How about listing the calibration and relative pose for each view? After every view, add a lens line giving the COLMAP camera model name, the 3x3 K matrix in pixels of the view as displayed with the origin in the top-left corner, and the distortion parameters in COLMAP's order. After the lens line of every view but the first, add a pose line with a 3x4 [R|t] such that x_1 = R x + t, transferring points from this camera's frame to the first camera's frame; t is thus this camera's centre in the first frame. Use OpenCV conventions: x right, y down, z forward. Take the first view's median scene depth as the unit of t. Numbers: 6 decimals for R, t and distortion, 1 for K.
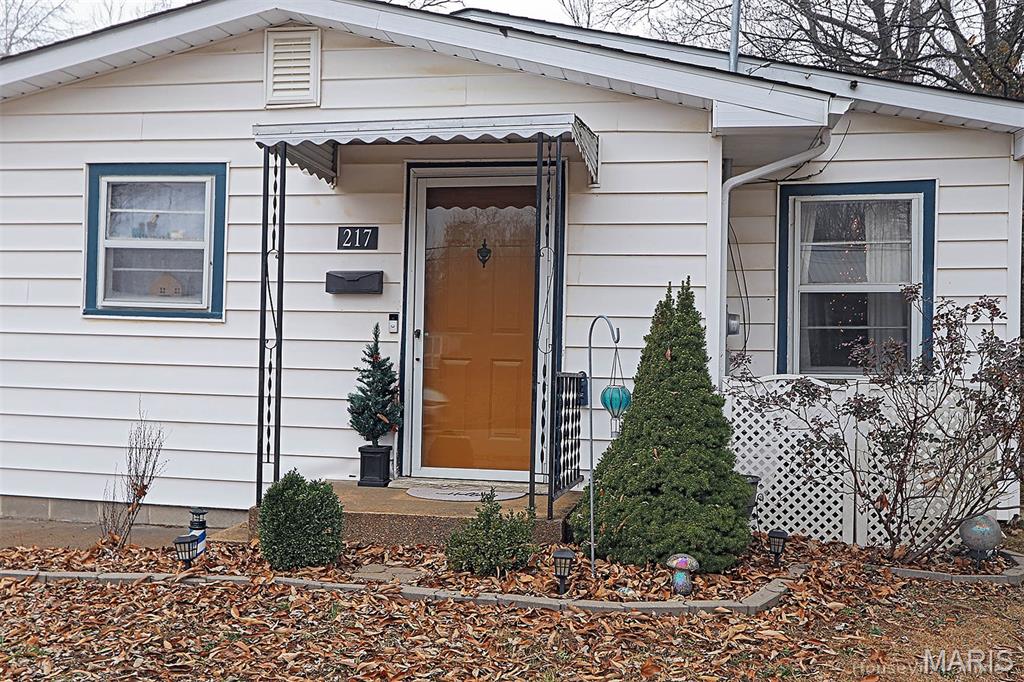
lens RADIAL K [[957.1, 0, 509.6], [0, 957.1, 344.1], [0, 0, 1]] dist [0.007279, 0.000000]
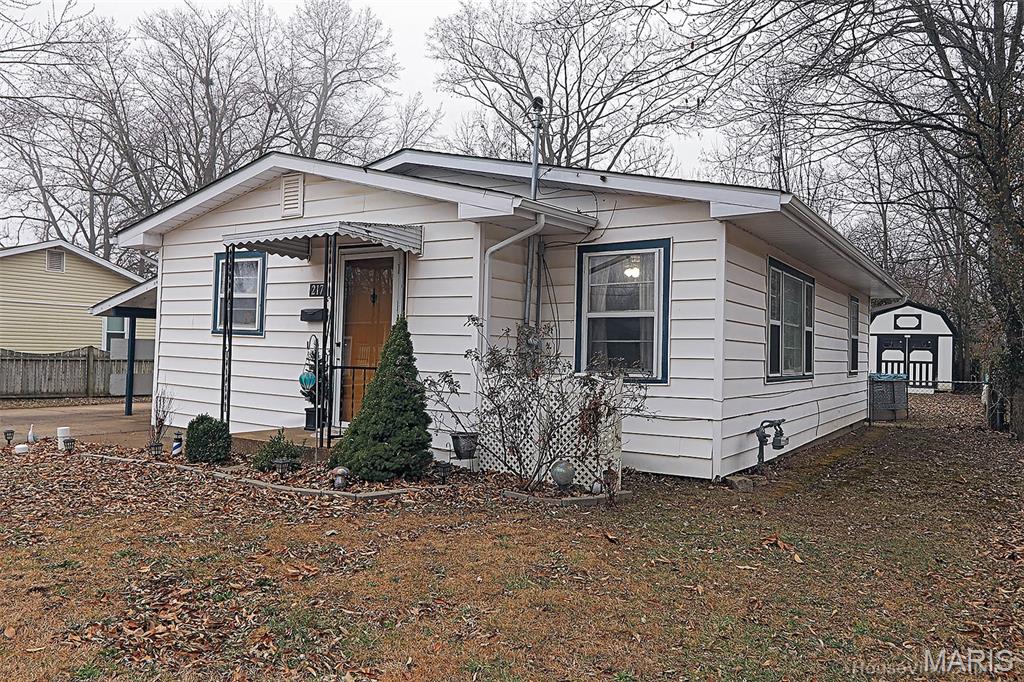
lens RADIAL K [[740.5, 0, 503.5], [0, 740.5, 333.0], [0, 0, 1]] dist [0.019993, -0.007523]
pose [[0.919178, -0.001771, -0.393839, 0.696952], [-0.009257, 0.999616, -0.026100, 0.000895], [0.393734, 0.027637, 0.918809, -0.117477]]
